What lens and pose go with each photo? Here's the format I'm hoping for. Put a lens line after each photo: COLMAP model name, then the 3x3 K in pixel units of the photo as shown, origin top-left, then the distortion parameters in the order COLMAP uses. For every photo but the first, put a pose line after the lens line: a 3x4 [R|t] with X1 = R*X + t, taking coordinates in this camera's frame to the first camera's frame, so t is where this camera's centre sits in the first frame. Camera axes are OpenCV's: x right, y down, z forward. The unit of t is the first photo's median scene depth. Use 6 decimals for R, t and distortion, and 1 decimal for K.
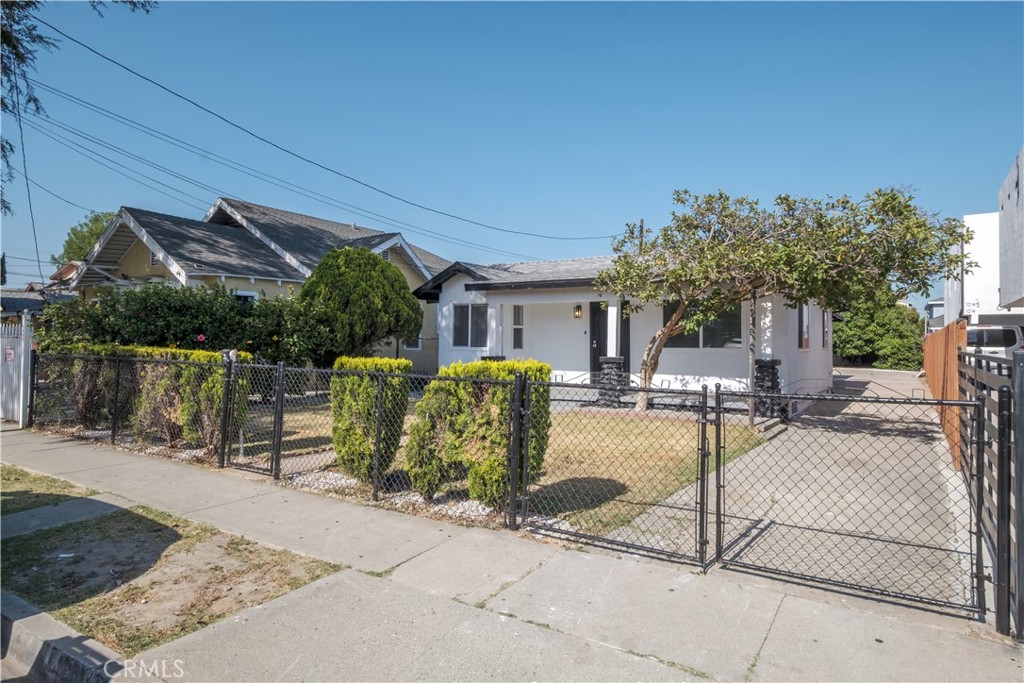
lens RADIAL K [[622.6, 0, 505.3], [0, 622.6, 329.7], [0, 0, 1]] dist [0.004157, 0.004152]
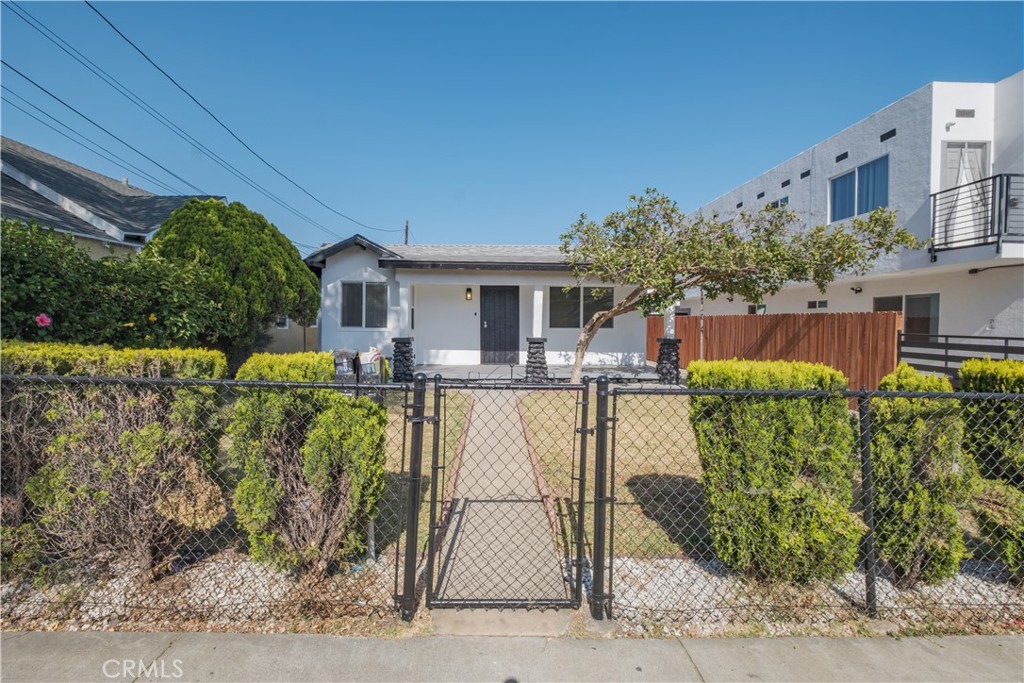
lens RADIAL K [[449.6, 0, 506.6], [0, 449.6, 328.6], [0, 0, 1]] dist [-0.008290, -0.000369]
pose [[0.821013, -0.005396, 0.570883, -0.281787], [-0.018572, 0.999174, 0.036153, 0.000890], [-0.570607, -0.040285, 0.820235, 0.340704]]
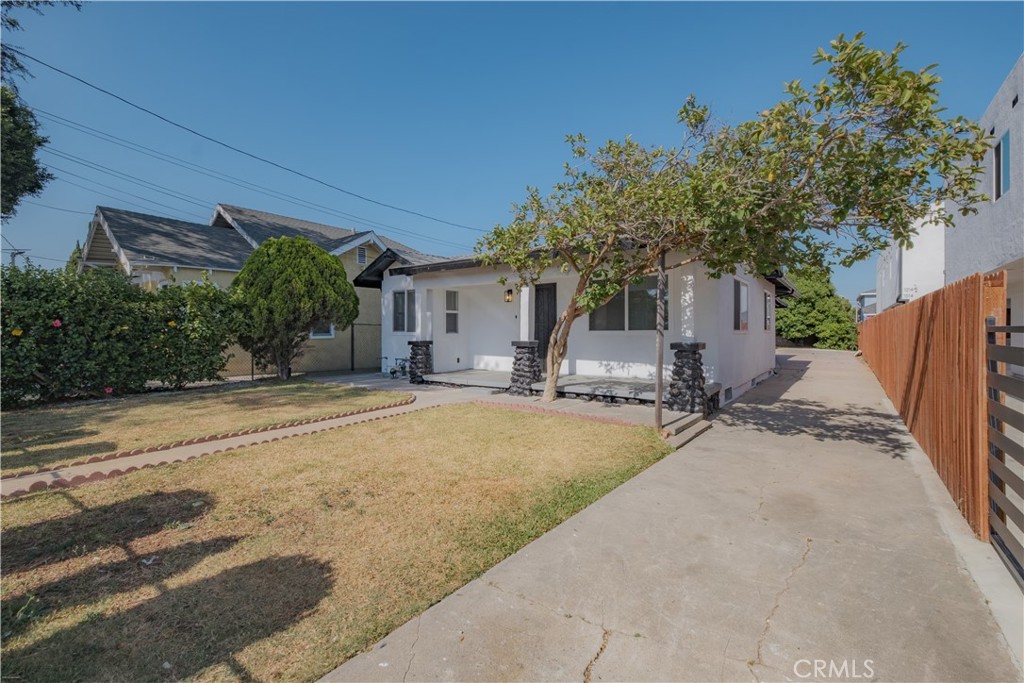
lens RADIAL K [[447.4, 0, 504.6], [0, 447.4, 332.4], [0, 0, 1]] dist [-0.001257, -0.000237]
pose [[0.997466, -0.007477, -0.070758, 0.165563], [0.009260, 0.999647, 0.024902, 0.012090], [0.070547, -0.025494, 0.997183, 0.290082]]
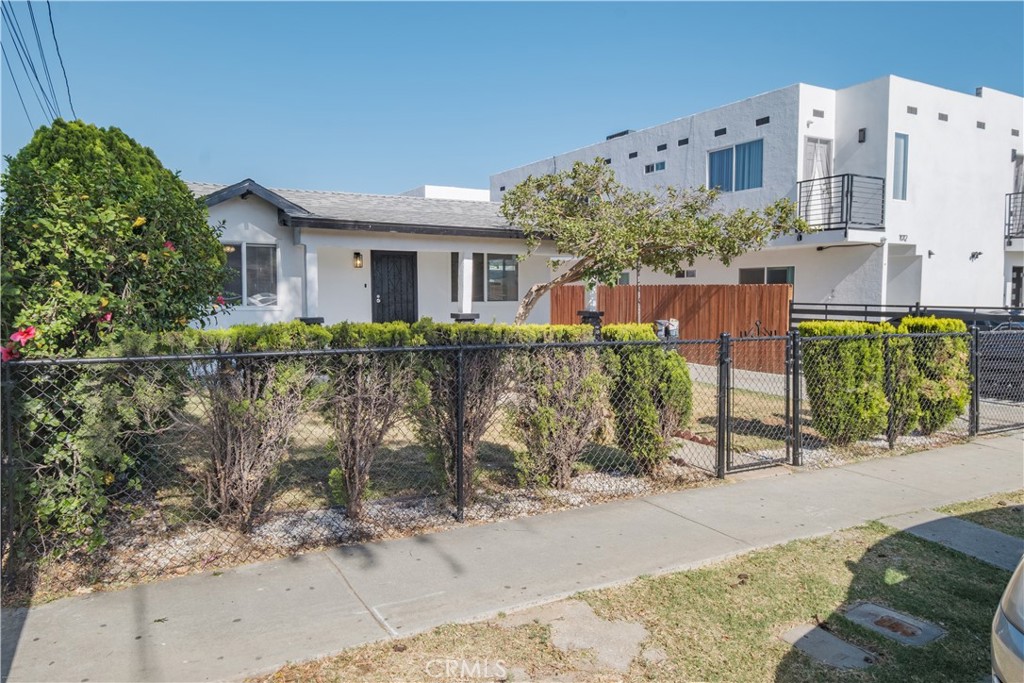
lens RADIAL K [[685.5, 0, 502.7], [0, 685.5, 326.3], [0, 0, 1]] dist [0.004758, 0.000405]
pose [[0.460897, -0.048195, 0.886144, -0.632918], [-0.019427, 0.997737, 0.064369, -0.003798], [-0.887241, -0.046882, 0.458918, 0.419388]]
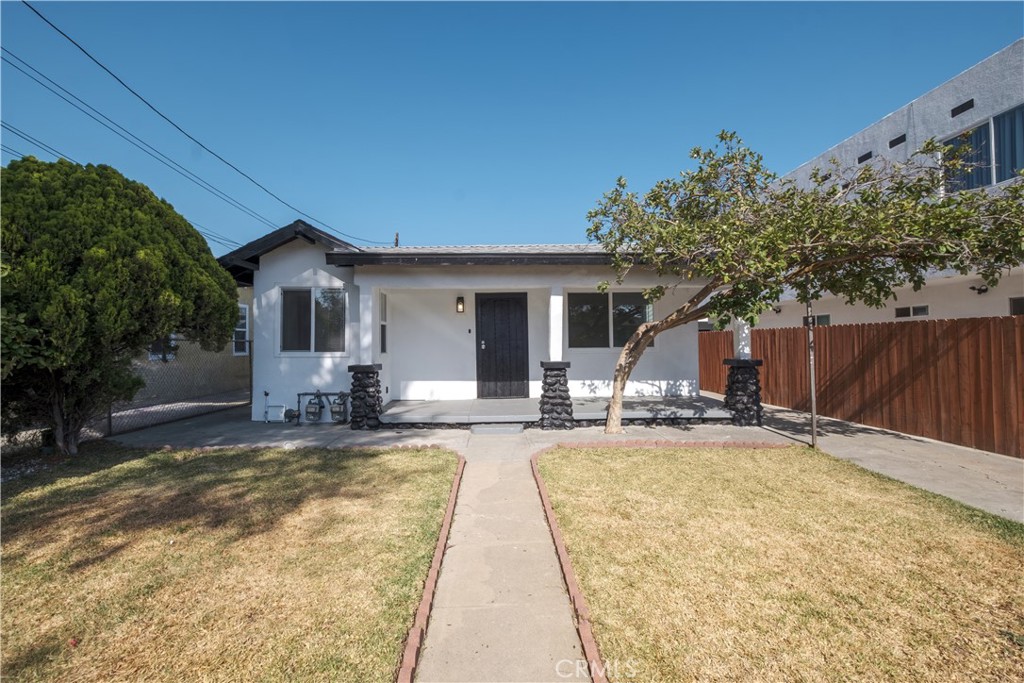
lens RADIAL K [[447.4, 0, 504.6], [0, 447.4, 332.4], [0, 0, 1]] dist [-0.001257, -0.000237]
pose [[0.824830, 0.003600, 0.565369, -0.168652], [-0.000072, 0.999980, -0.006263, 0.010196], [-0.565381, 0.005125, 0.824814, 0.511799]]
